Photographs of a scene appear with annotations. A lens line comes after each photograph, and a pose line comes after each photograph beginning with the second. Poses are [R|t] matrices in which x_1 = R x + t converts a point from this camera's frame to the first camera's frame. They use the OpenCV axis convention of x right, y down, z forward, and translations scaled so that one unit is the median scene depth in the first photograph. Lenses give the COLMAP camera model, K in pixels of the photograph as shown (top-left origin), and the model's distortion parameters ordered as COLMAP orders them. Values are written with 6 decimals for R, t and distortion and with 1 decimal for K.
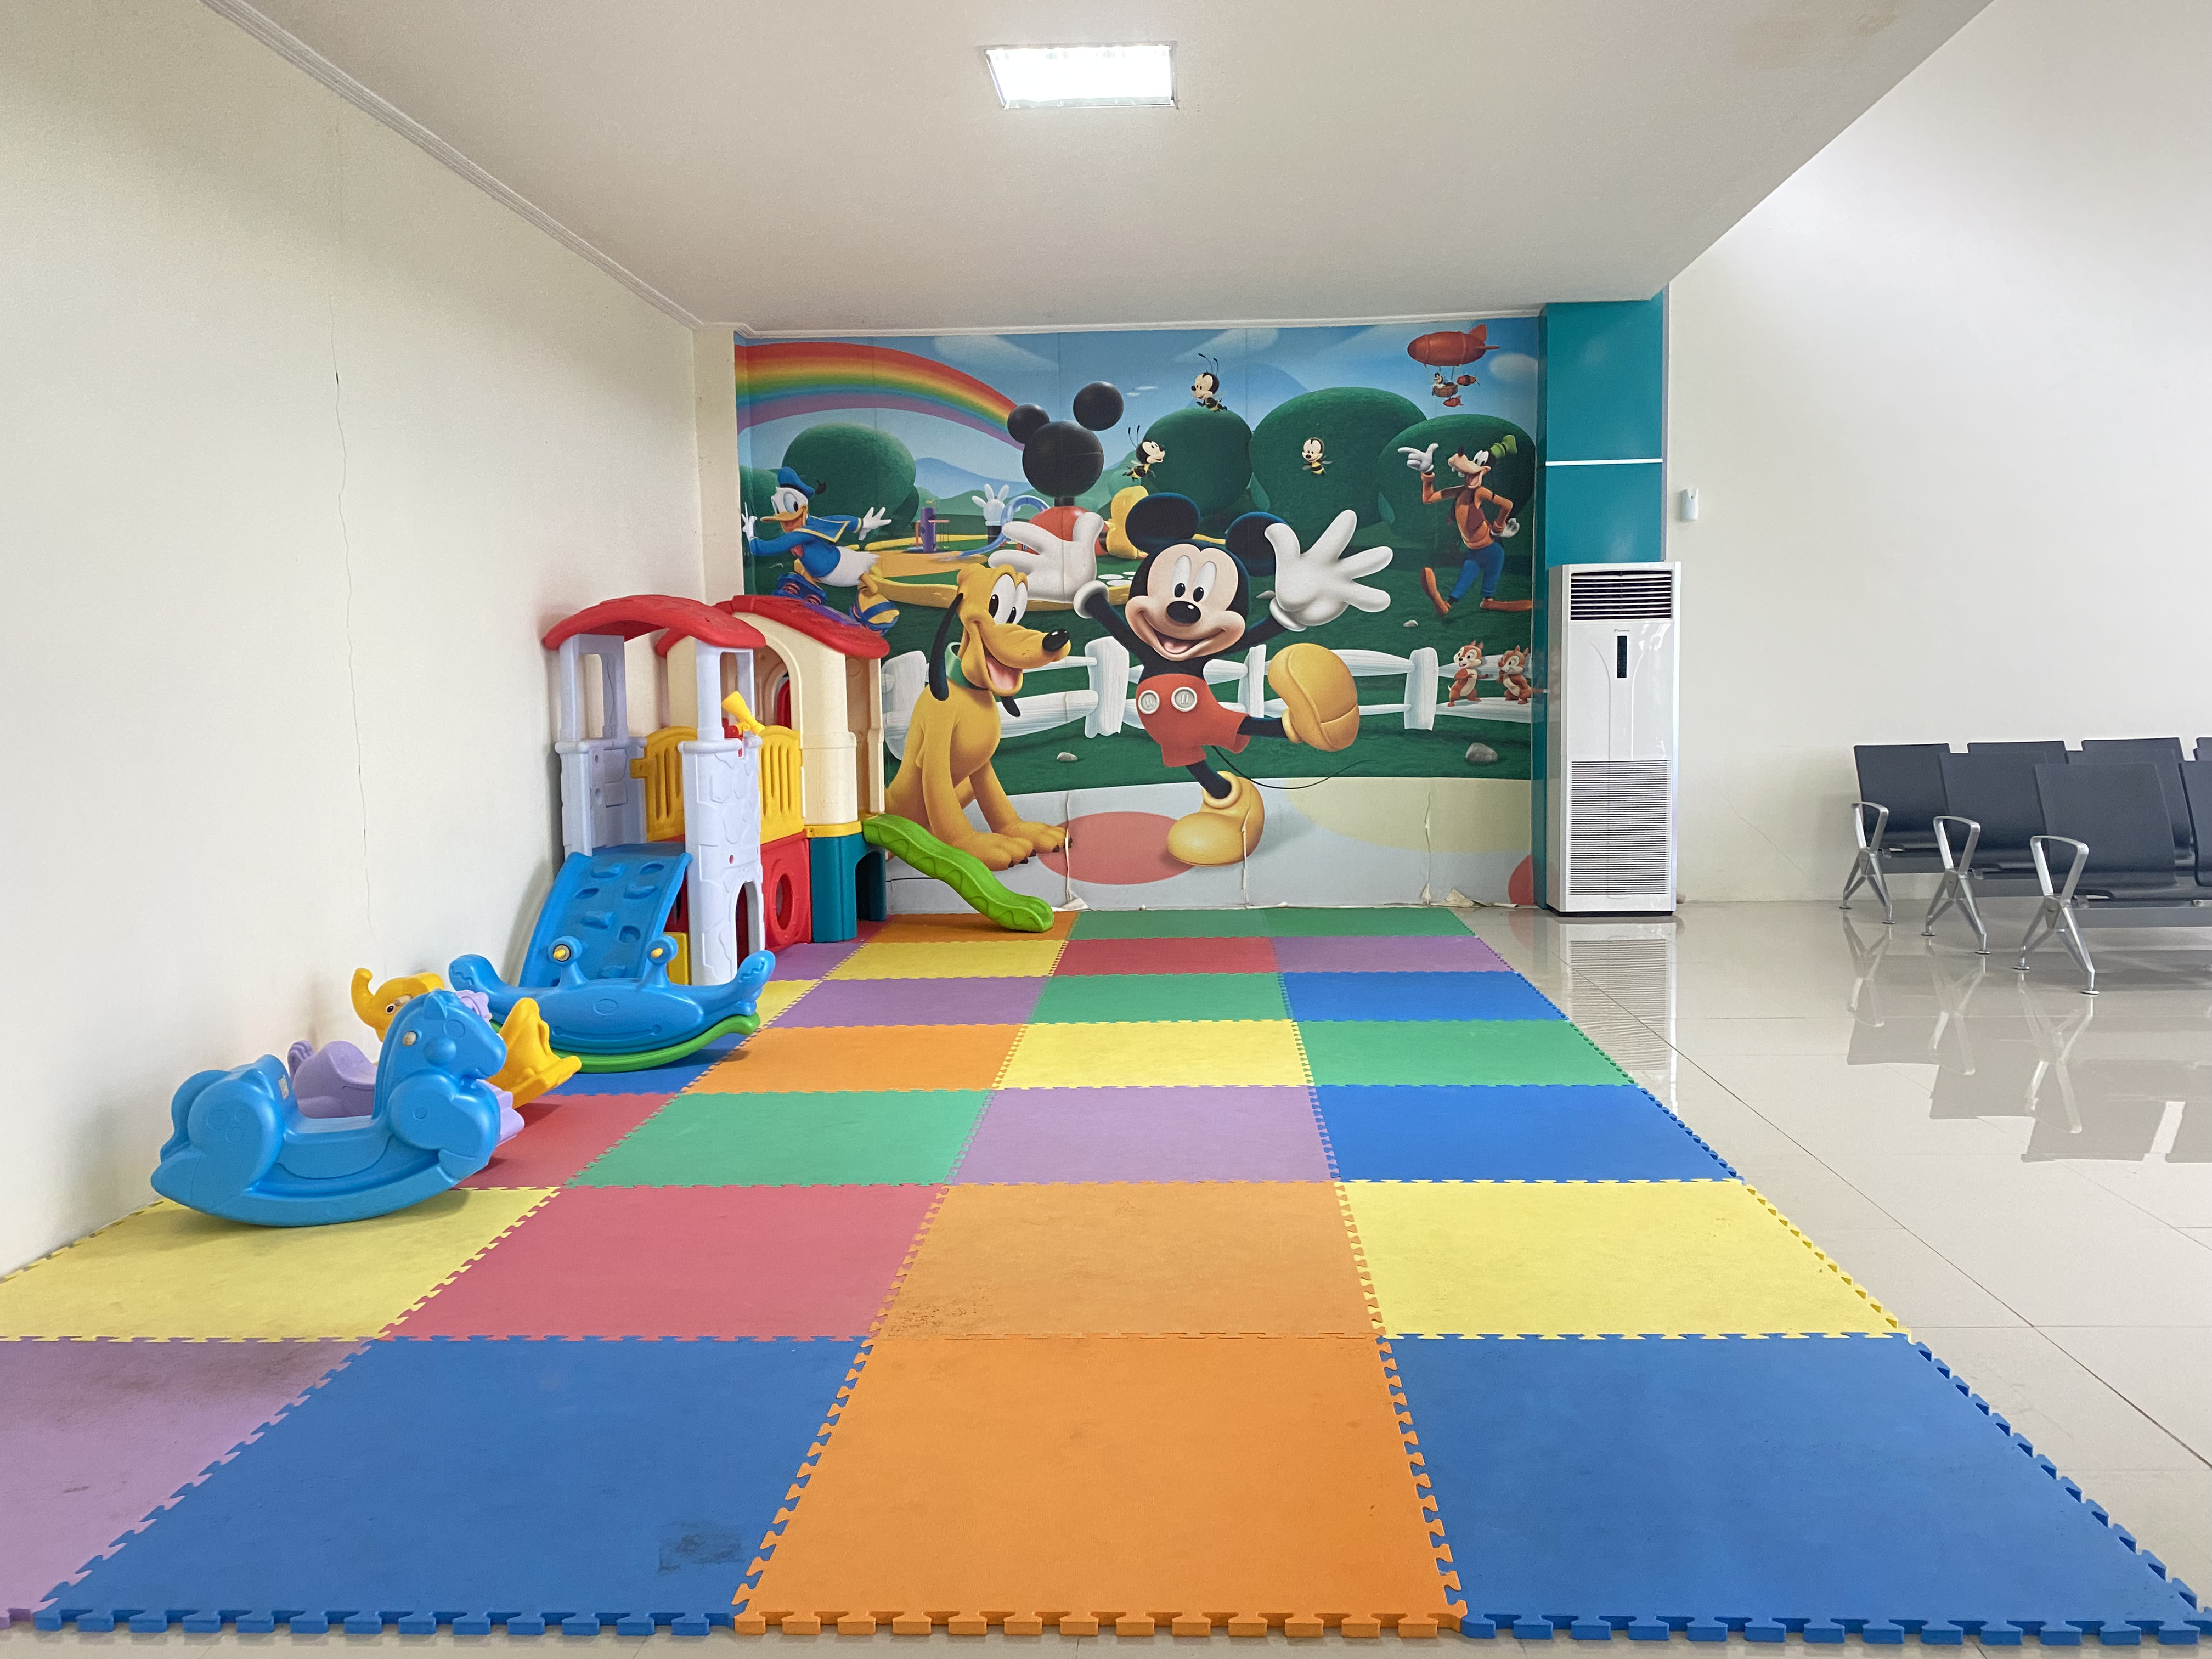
lens RADIAL K [[1679.2, 0, 1114.9], [0, 1679.2, 836.7], [0, 0, 1]] dist [0.004199, -0.006873]
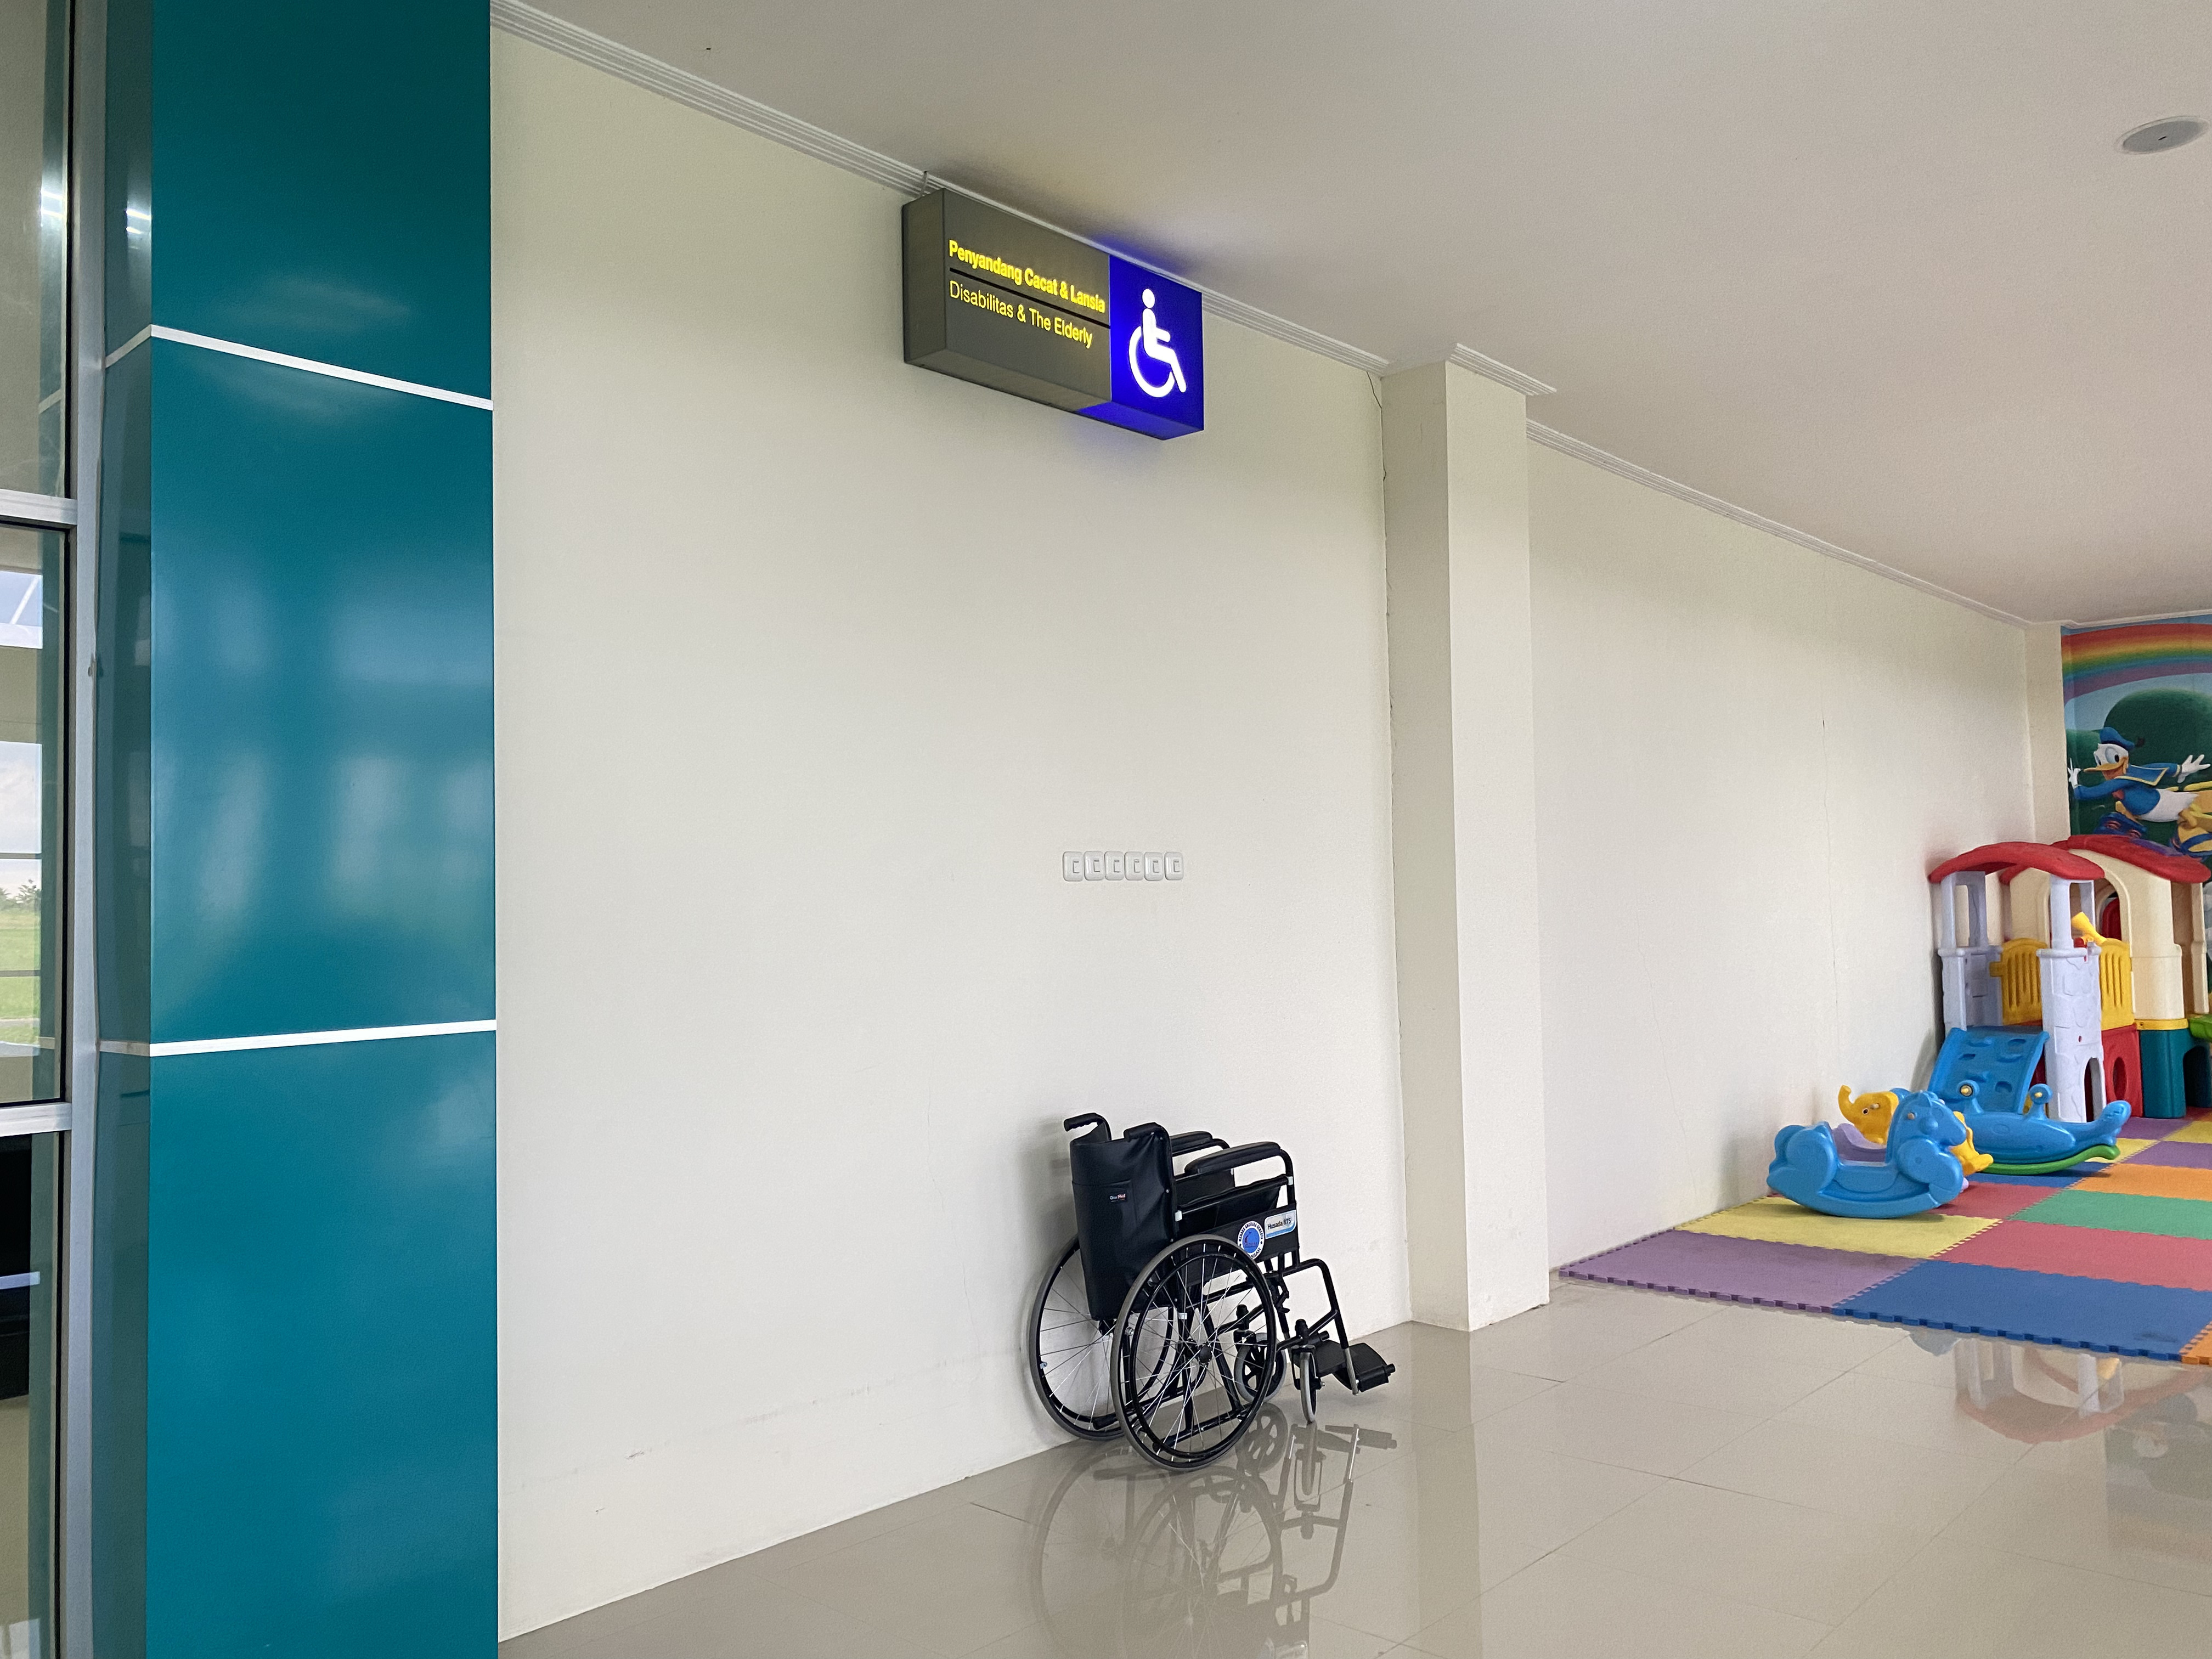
lens RADIAL K [[1679.2, 0, 1114.9], [0, 1679.2, 836.7], [0, 0, 1]] dist [0.004199, -0.006873]
pose [[0.768671, -0.031278, -0.638879, 0.032625], [-0.049916, 0.992825, -0.108663, 0.032905], [0.637694, 0.115416, 0.761594, -0.449627]]
